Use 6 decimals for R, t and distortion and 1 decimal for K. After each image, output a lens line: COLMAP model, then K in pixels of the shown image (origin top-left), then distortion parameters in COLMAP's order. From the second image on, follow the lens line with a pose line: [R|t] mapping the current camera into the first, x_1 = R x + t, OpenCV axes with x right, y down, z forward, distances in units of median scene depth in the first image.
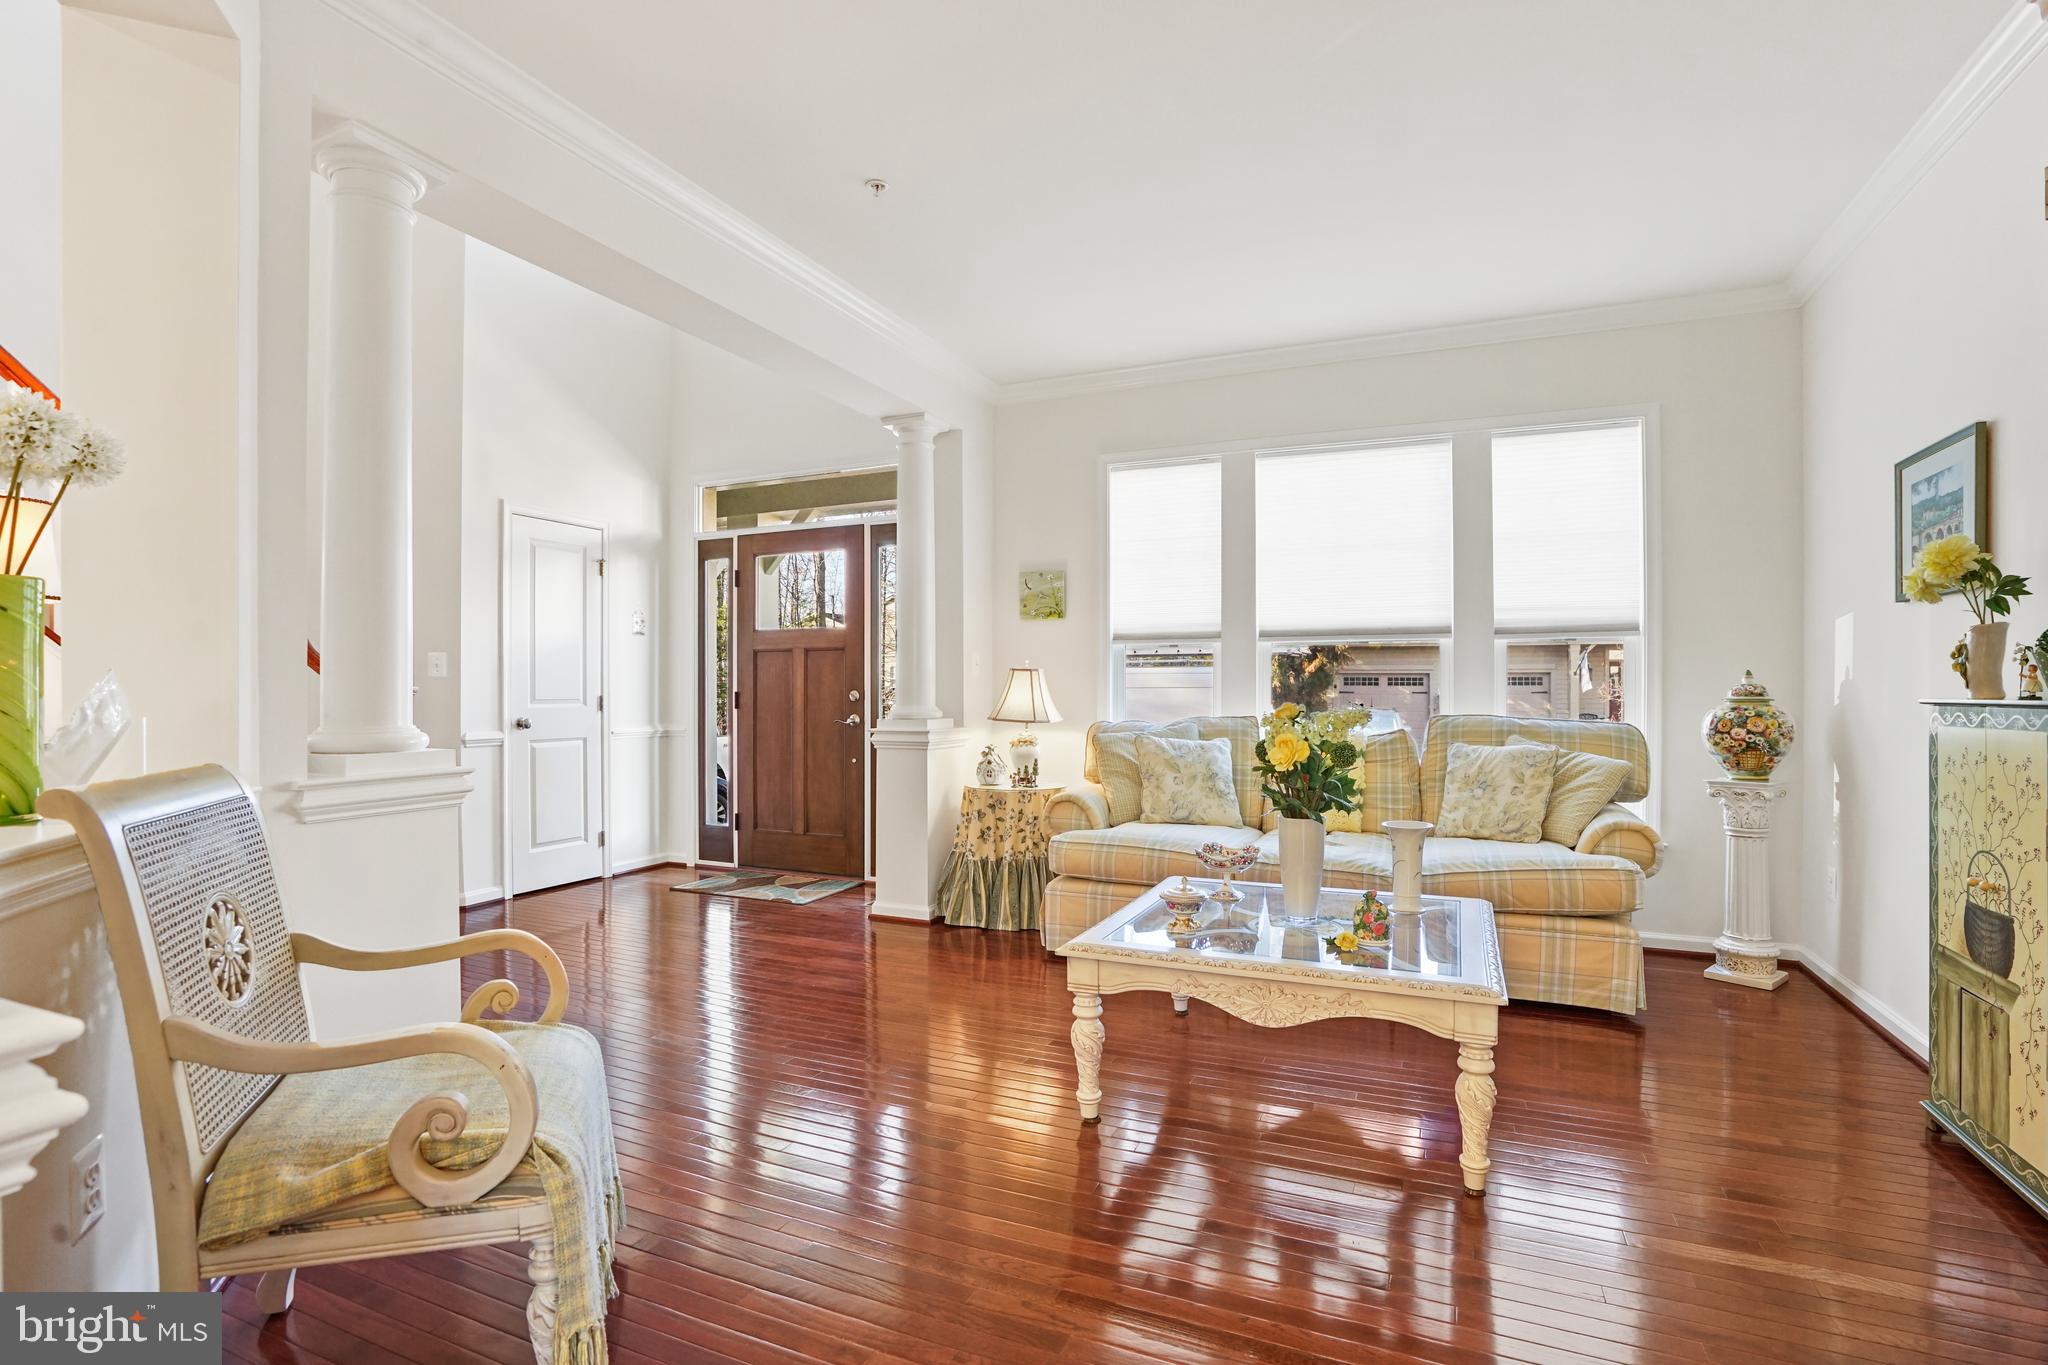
lens RADIAL K [[966.2, 0, 1023.6], [0, 966.2, 690.6], [0, 0, 1]] dist [-0.001443, -0.000018]
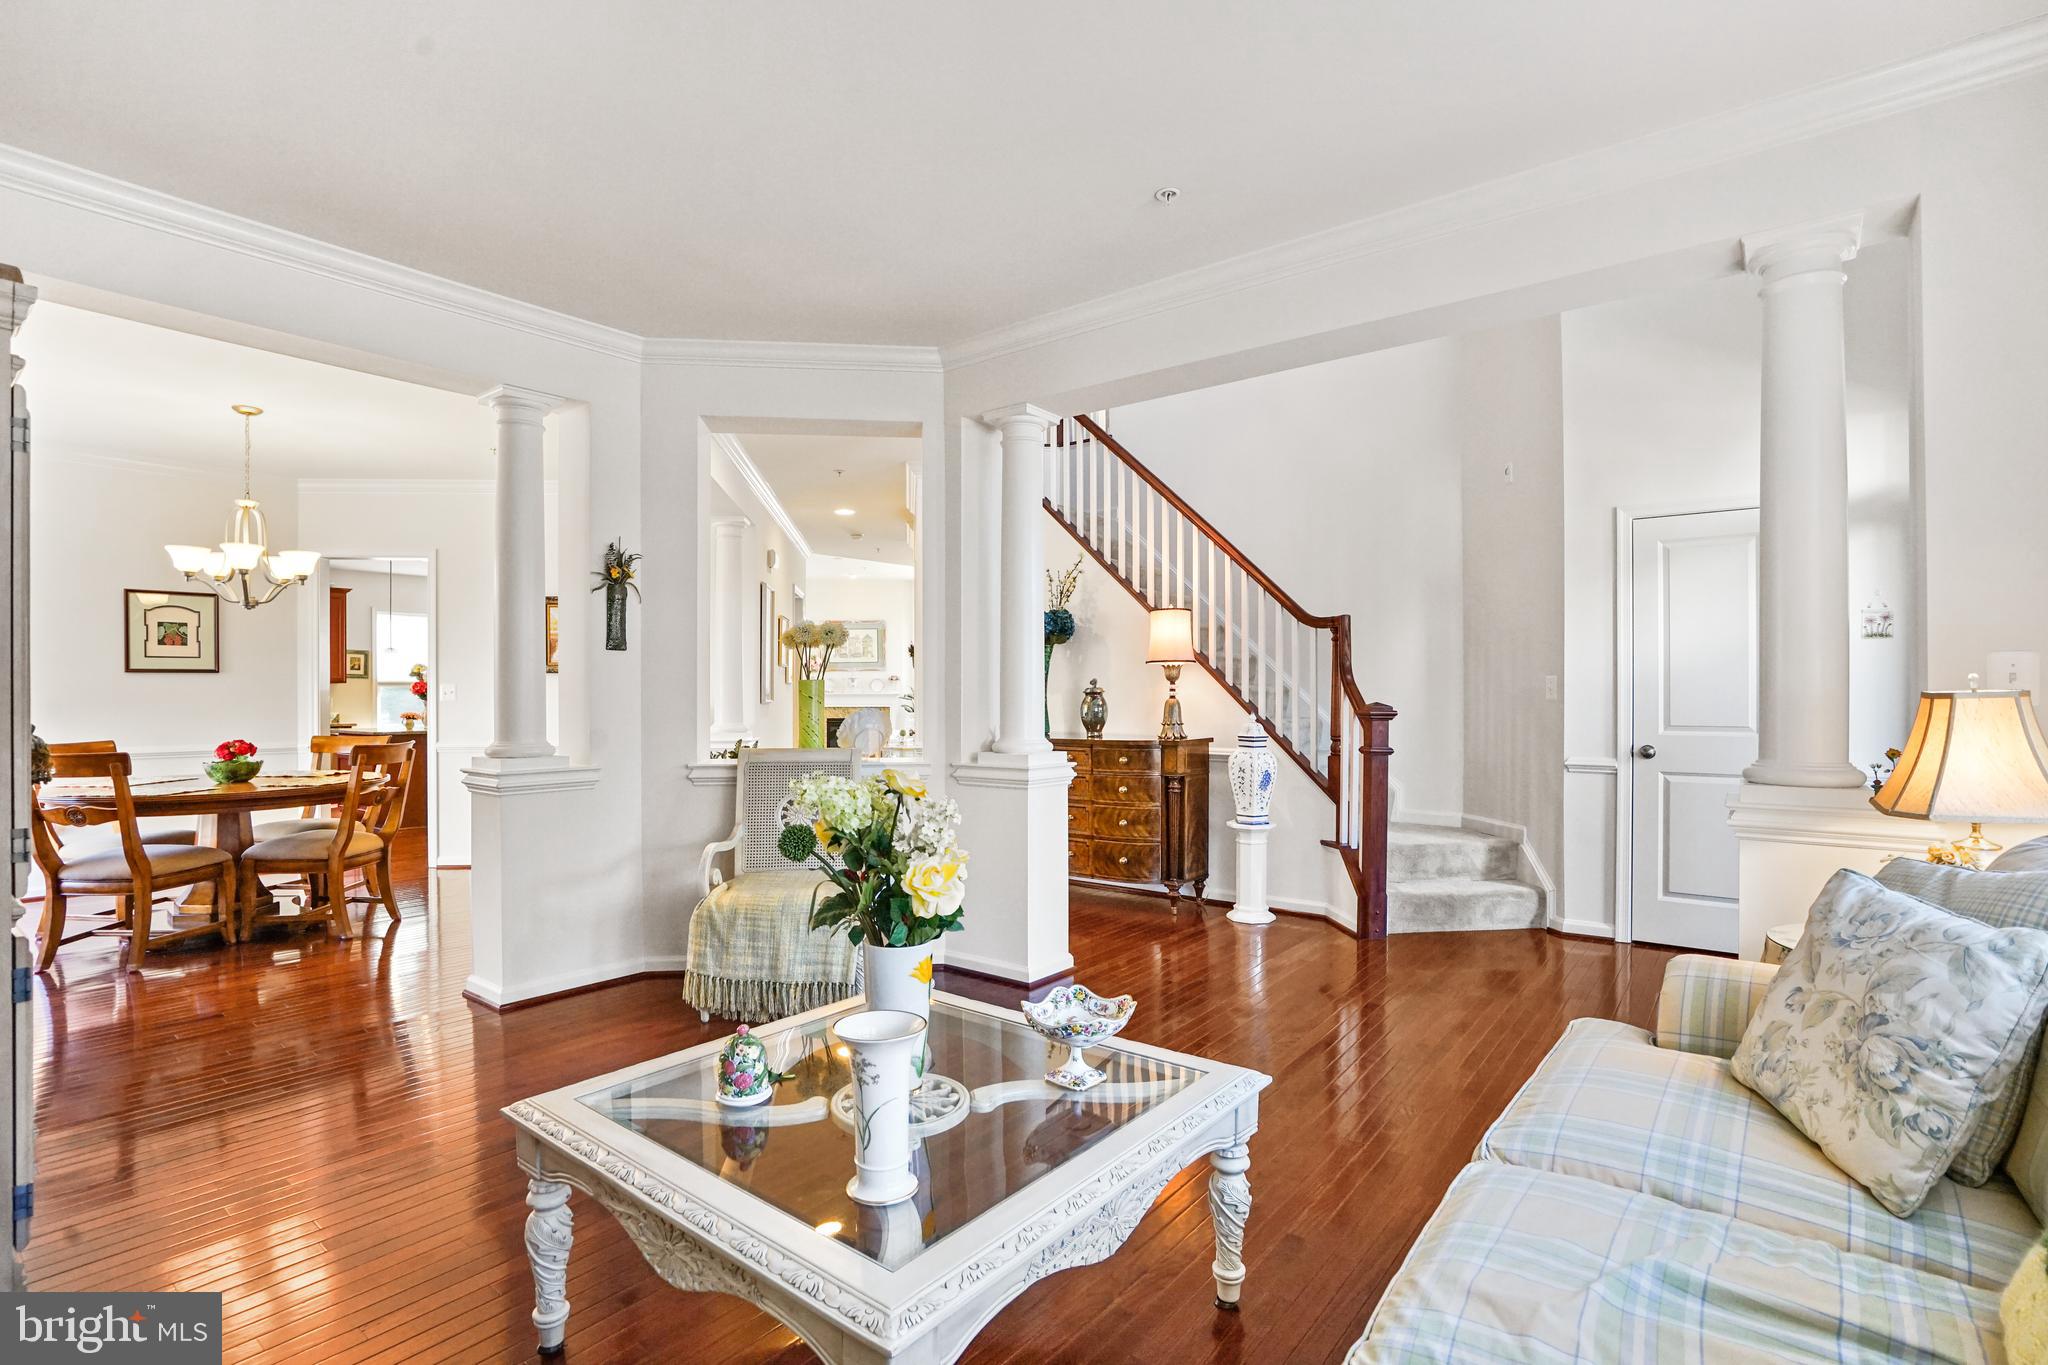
lens RADIAL K [[966.2, 0, 1022.5], [0, 966.2, 697.6], [0, 0, 1]] dist [-0.001443, -0.000018]
pose [[-0.245878, -0.001950, -0.969299, 0.496395], [0.007959, 0.999960, -0.004031, -0.017560], [0.969268, -0.008706, -0.245853, 0.674427]]
